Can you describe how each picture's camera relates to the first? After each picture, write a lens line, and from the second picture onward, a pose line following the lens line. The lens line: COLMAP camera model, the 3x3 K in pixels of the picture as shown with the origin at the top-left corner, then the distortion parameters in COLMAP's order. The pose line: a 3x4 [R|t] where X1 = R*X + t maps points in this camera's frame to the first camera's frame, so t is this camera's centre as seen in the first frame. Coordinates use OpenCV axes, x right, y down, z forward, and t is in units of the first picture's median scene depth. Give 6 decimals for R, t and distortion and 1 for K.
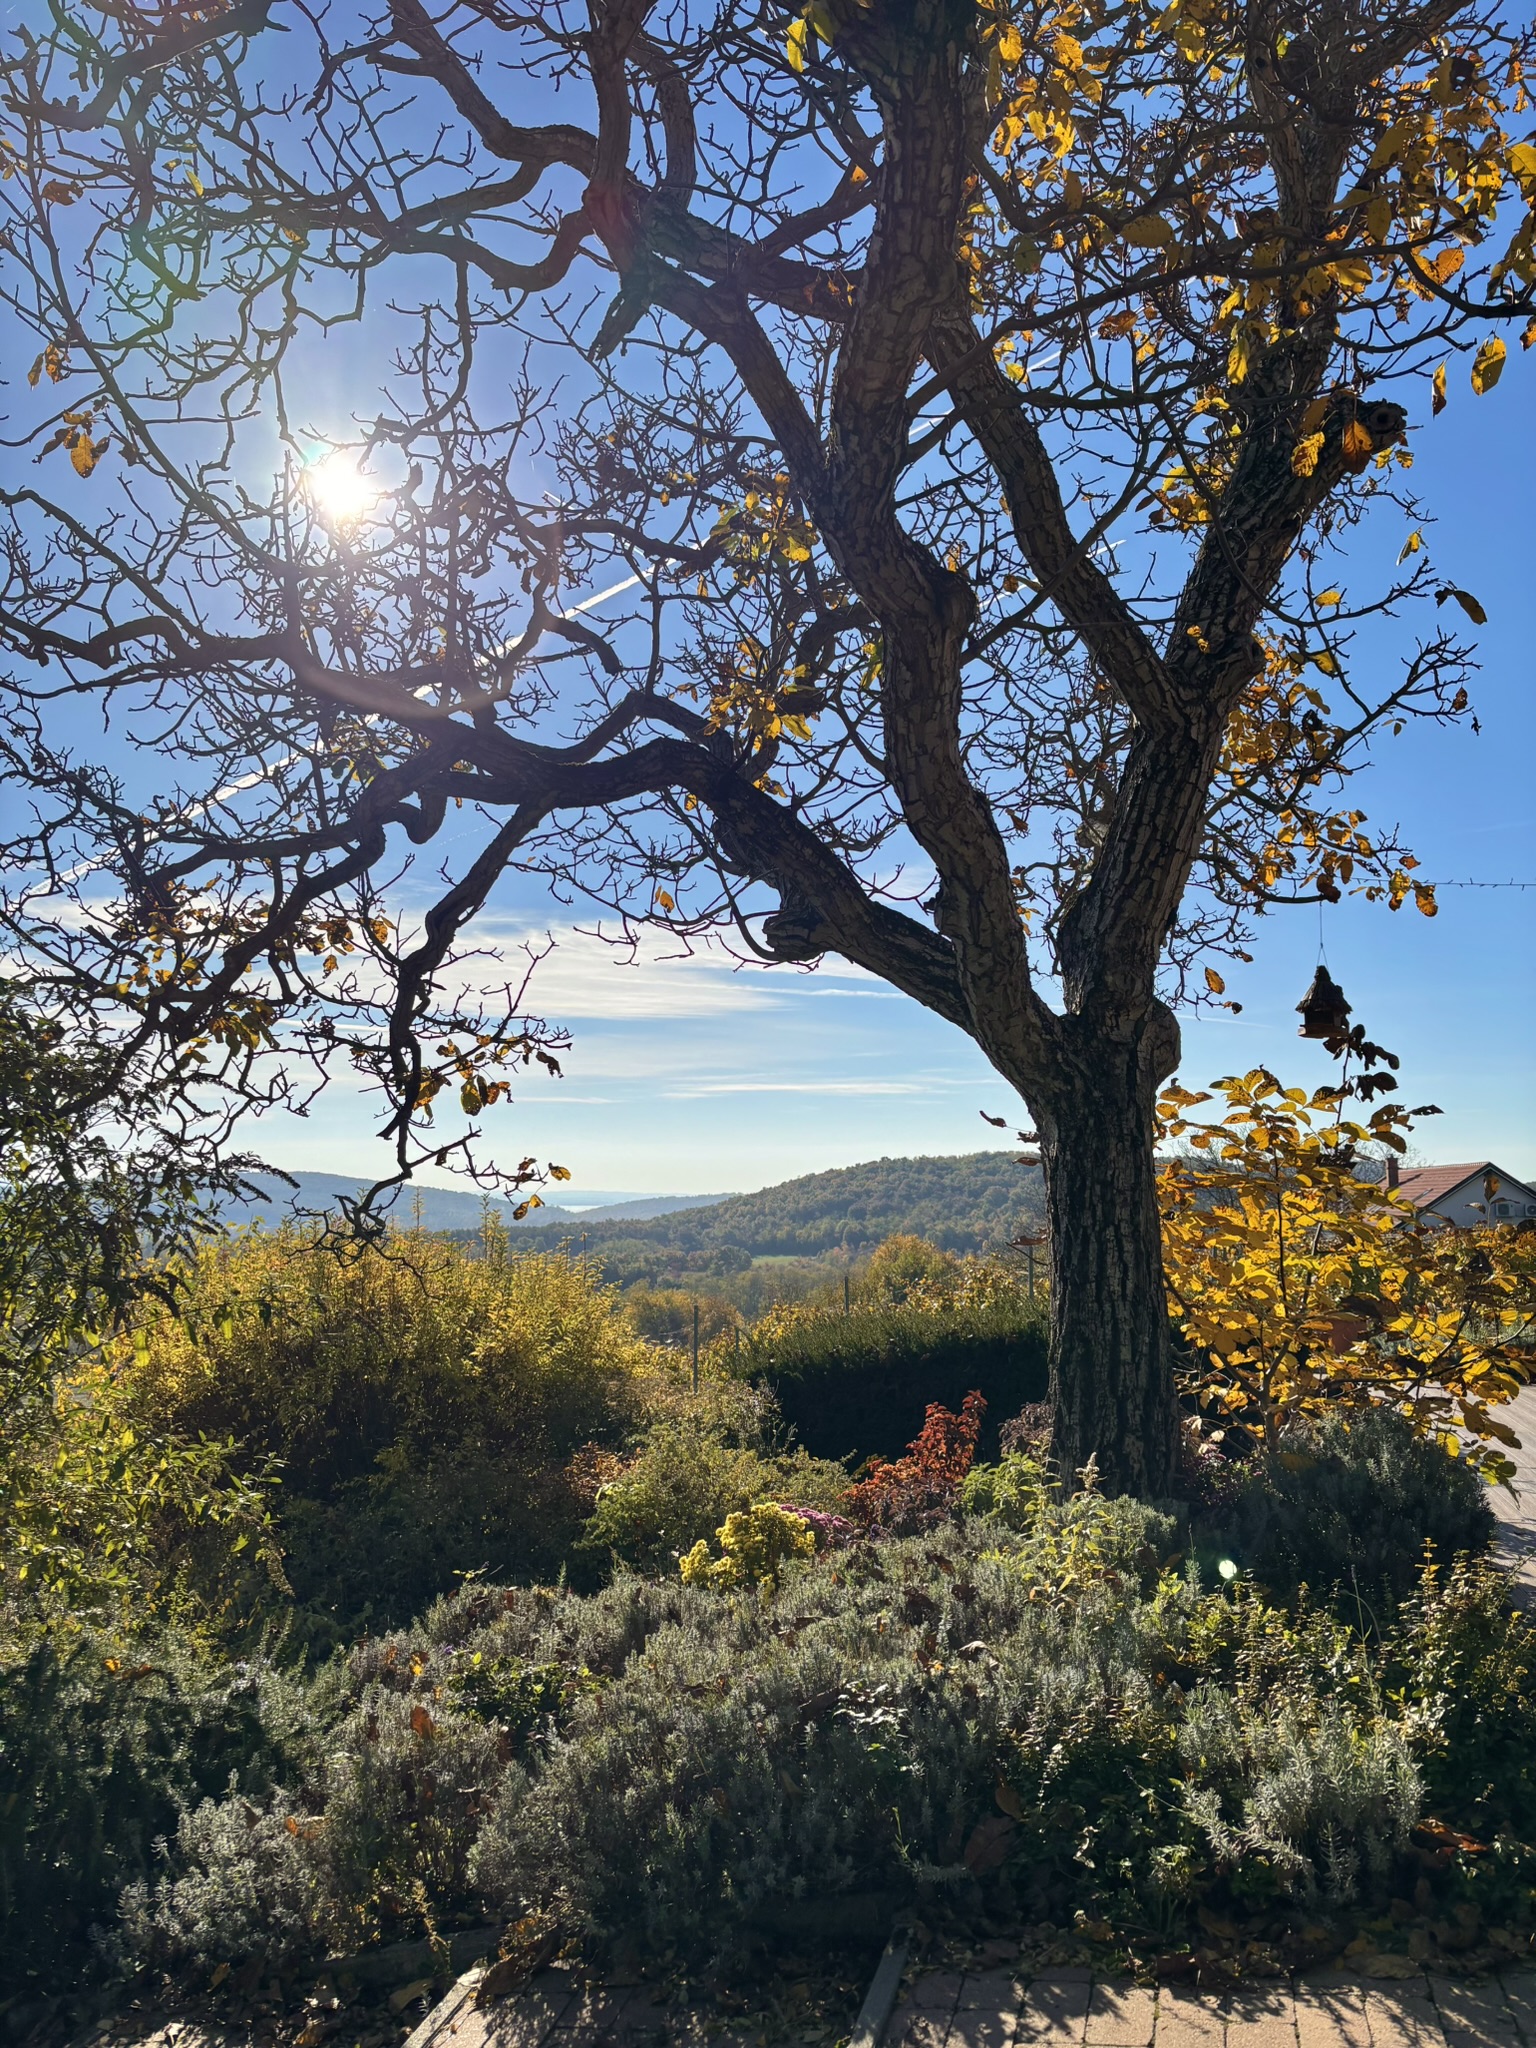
lens RADIAL K [[1537.6, 0, 767.2], [0, 1537.6, 1023.0], [0, 0, 1]] dist [0.046477, -0.050801]
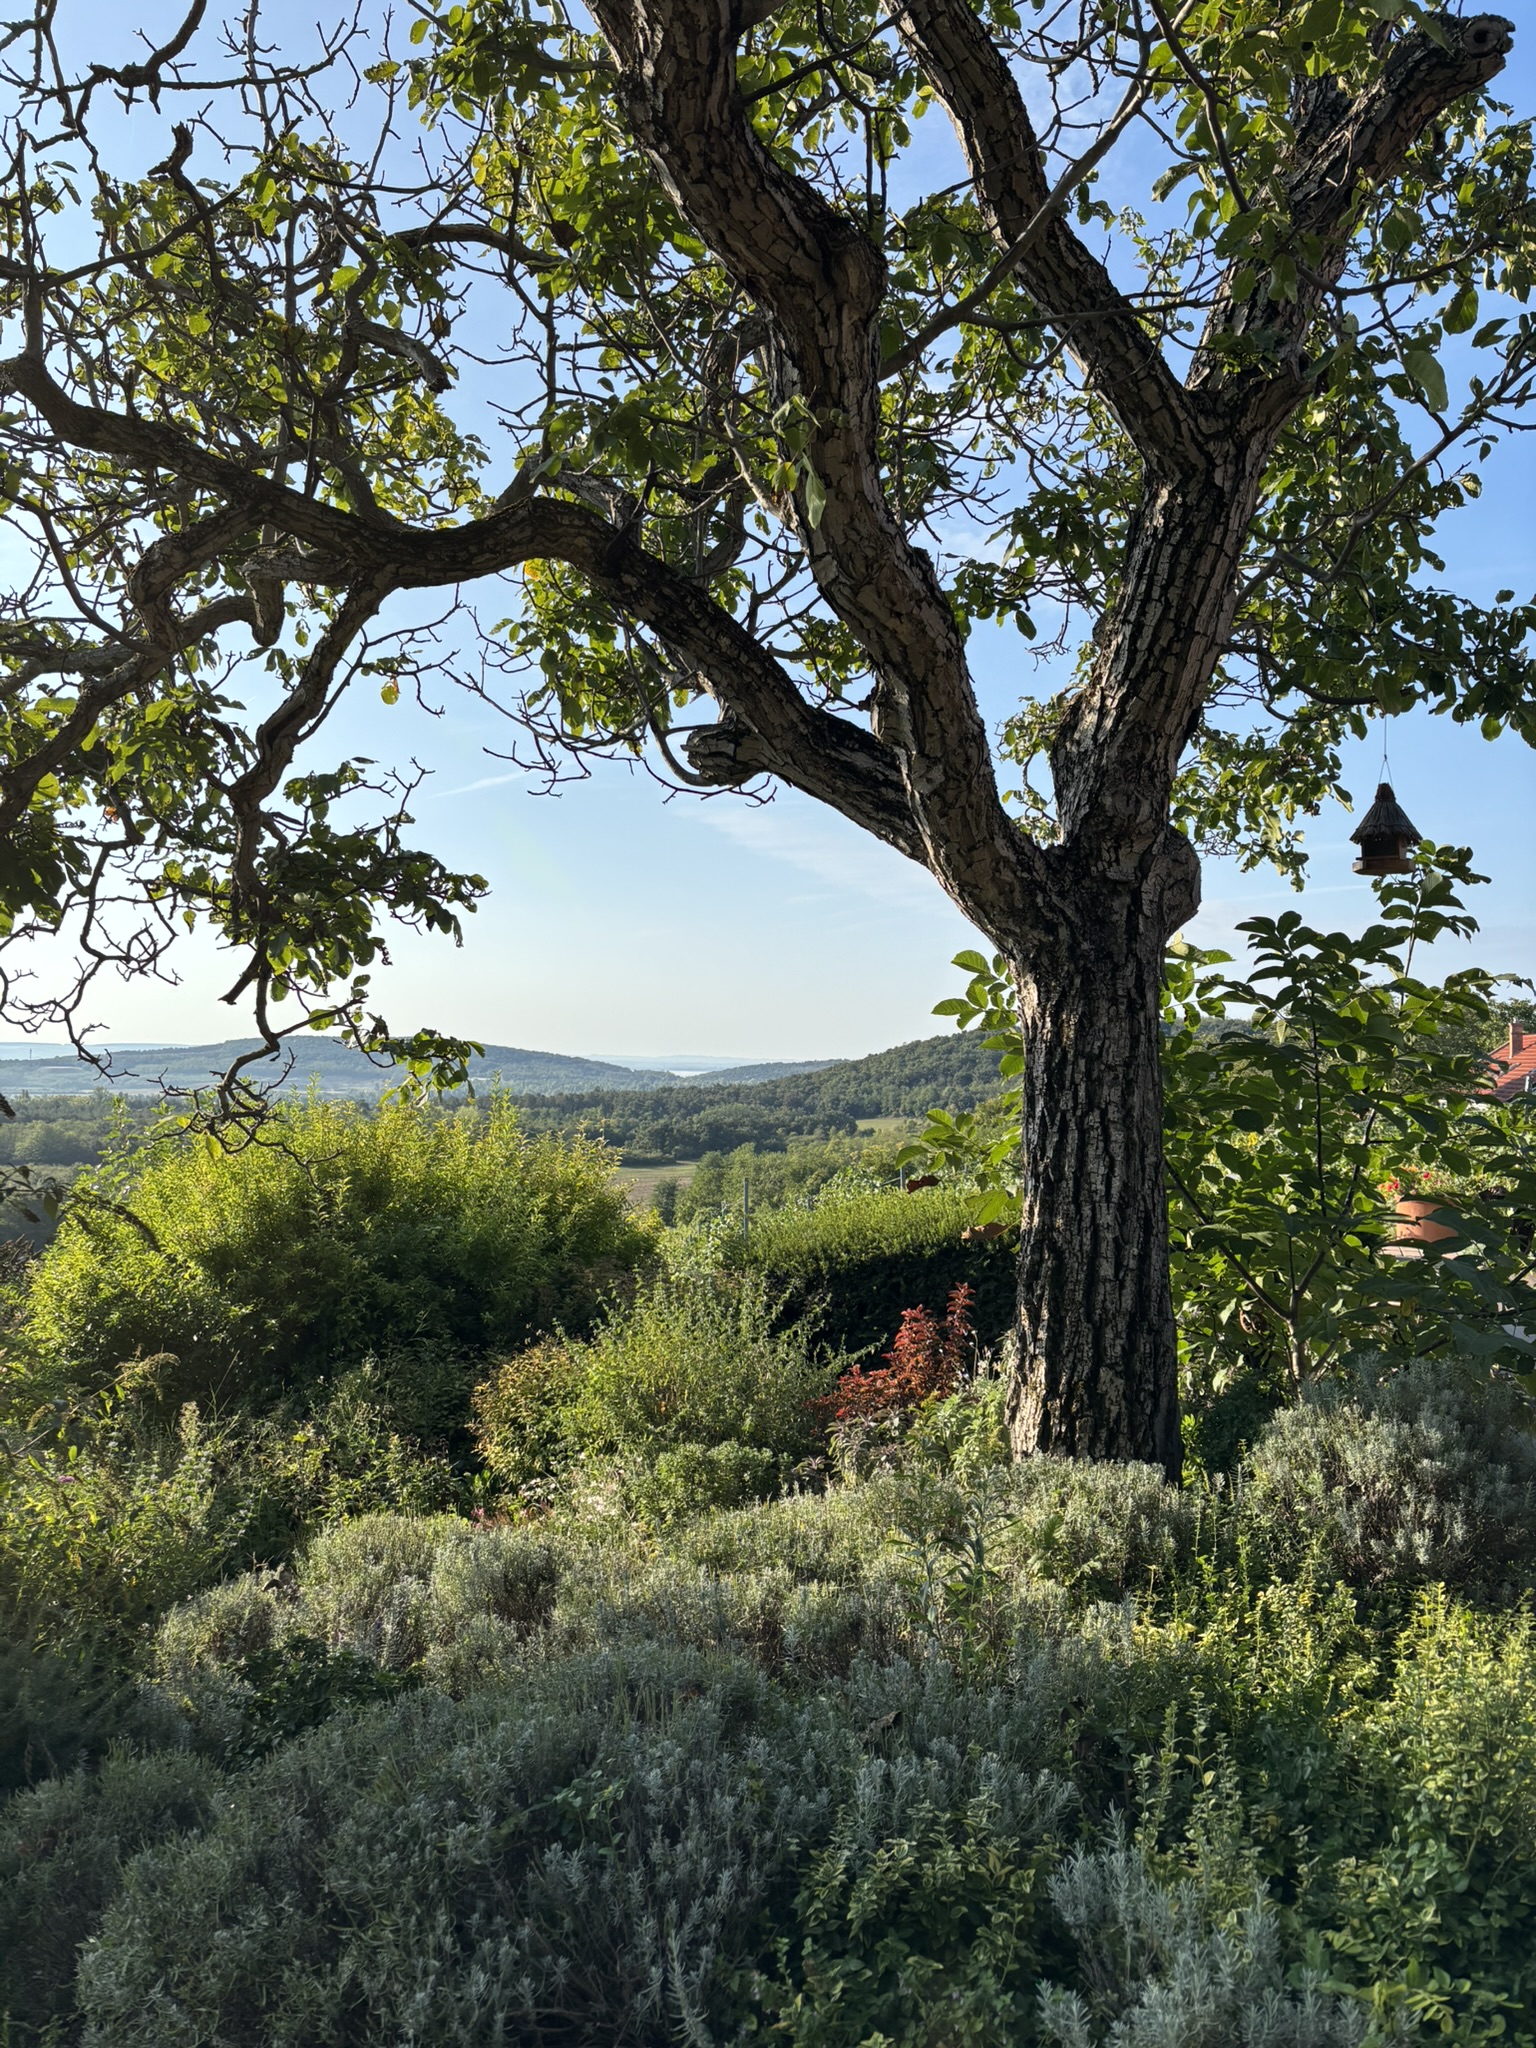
lens RADIAL K [[1537.6, 0, 782.4], [0, 1537.6, 1017.7], [0, 0, 1]] dist [0.046477, -0.050801]
pose [[0.998251, -0.002703, -0.059050, 0.096545], [0.007583, 0.996555, 0.082585, 0.015458], [0.058624, -0.082888, 0.994833, 0.182672]]
